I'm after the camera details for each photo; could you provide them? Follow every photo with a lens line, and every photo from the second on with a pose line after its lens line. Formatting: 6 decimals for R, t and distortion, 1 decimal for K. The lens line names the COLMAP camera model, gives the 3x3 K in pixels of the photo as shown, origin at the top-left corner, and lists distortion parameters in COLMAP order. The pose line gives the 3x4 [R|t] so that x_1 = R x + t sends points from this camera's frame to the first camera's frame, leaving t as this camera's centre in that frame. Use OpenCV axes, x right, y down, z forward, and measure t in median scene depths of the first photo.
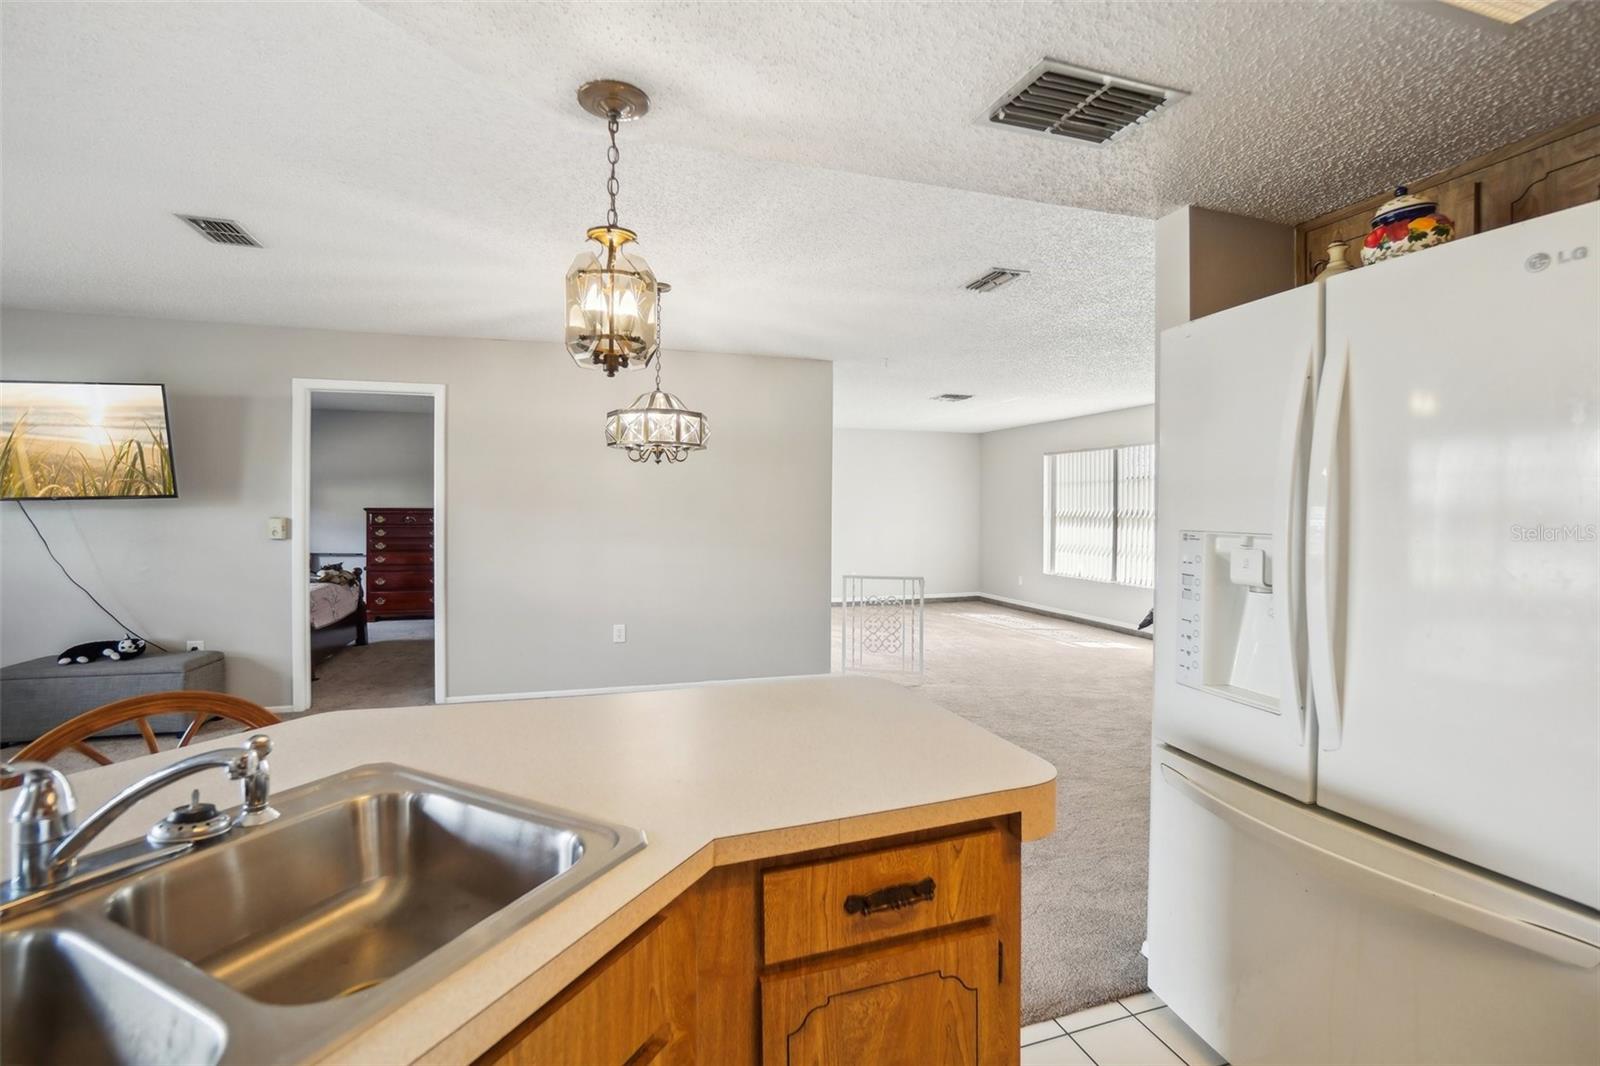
lens RADIAL K [[718.8, 0, 787.4], [0, 718.8, 519.0], [0, 0, 1]] dist [-0.044254, 0.017975]
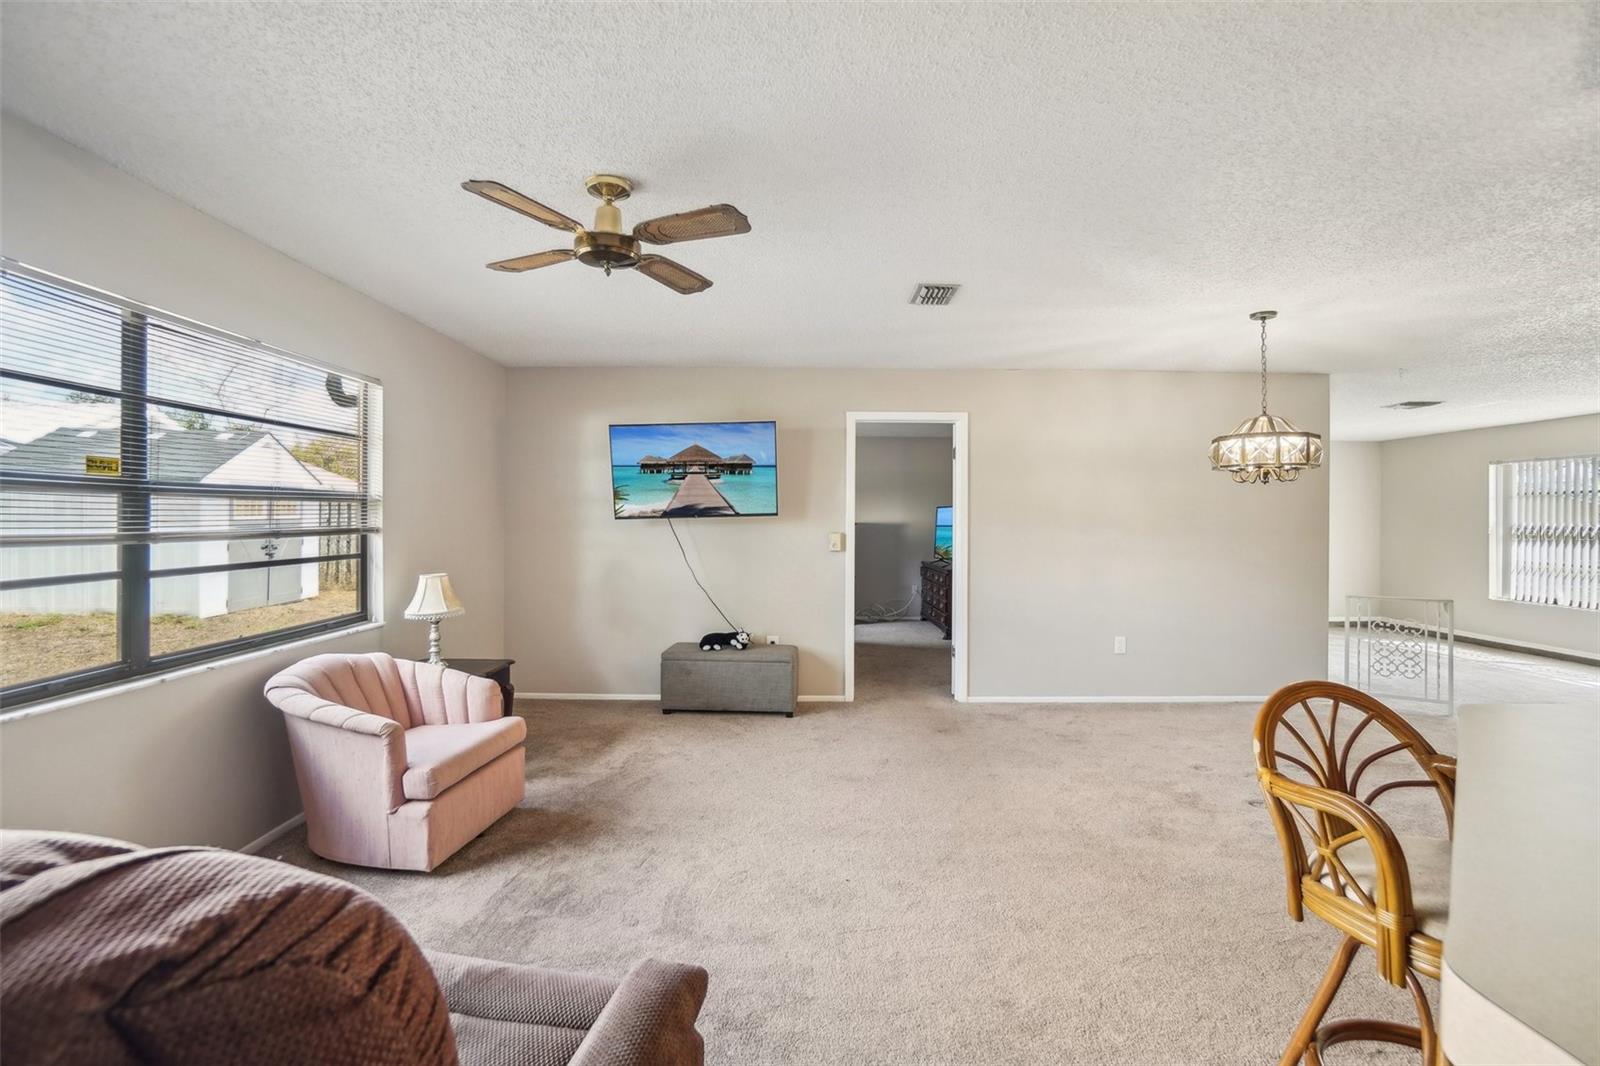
lens RADIAL K [[718.8, 0, 787.4], [0, 718.8, 519.0], [0, 0, 1]] dist [-0.044254, 0.017975]
pose [[0.958343, 0.002355, -0.285609, -0.509542], [-0.007300, 0.999841, -0.016249, -0.004427], [0.285526, 0.017657, 0.958208, -0.168667]]
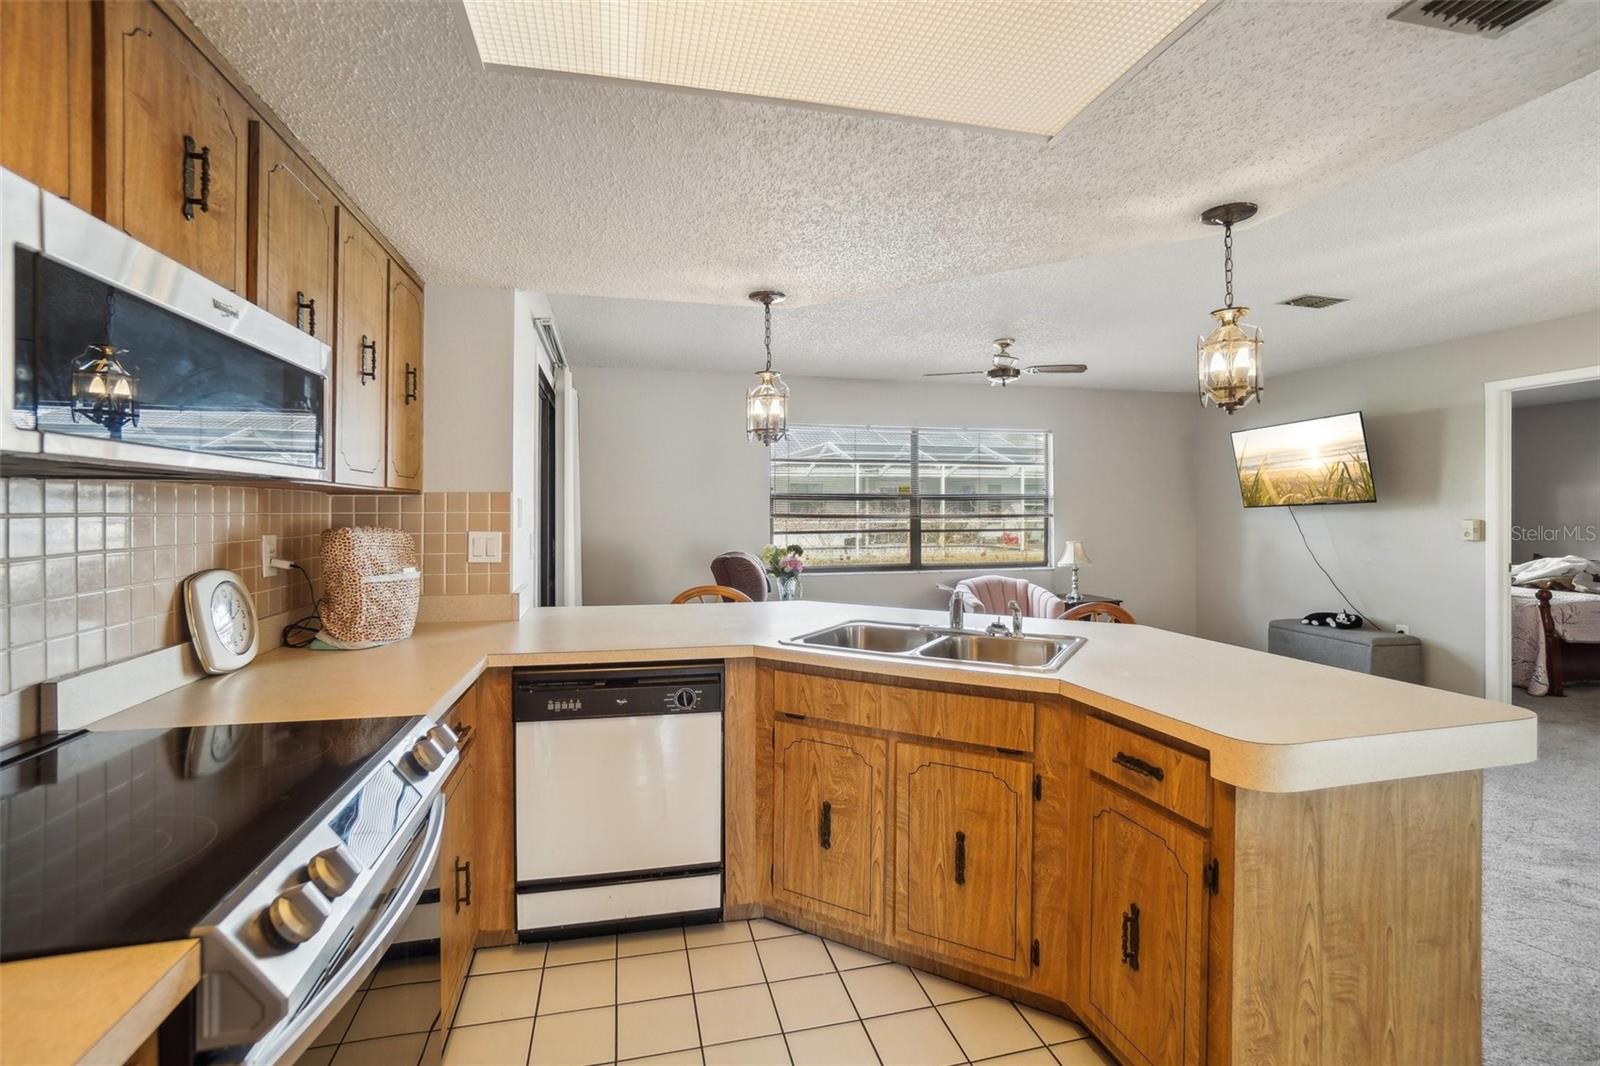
lens RADIAL K [[732.1, 0, 800.2], [0, 732.1, 511.8], [0, 0, 1]] dist [-0.058106, 0.021578]
pose [[-0.067946, -0.002875, -0.997685, 0.420640], [-0.012673, 0.999918, -0.002018, 0.001431], [0.997608, 0.012507, -0.067977, 0.093537]]
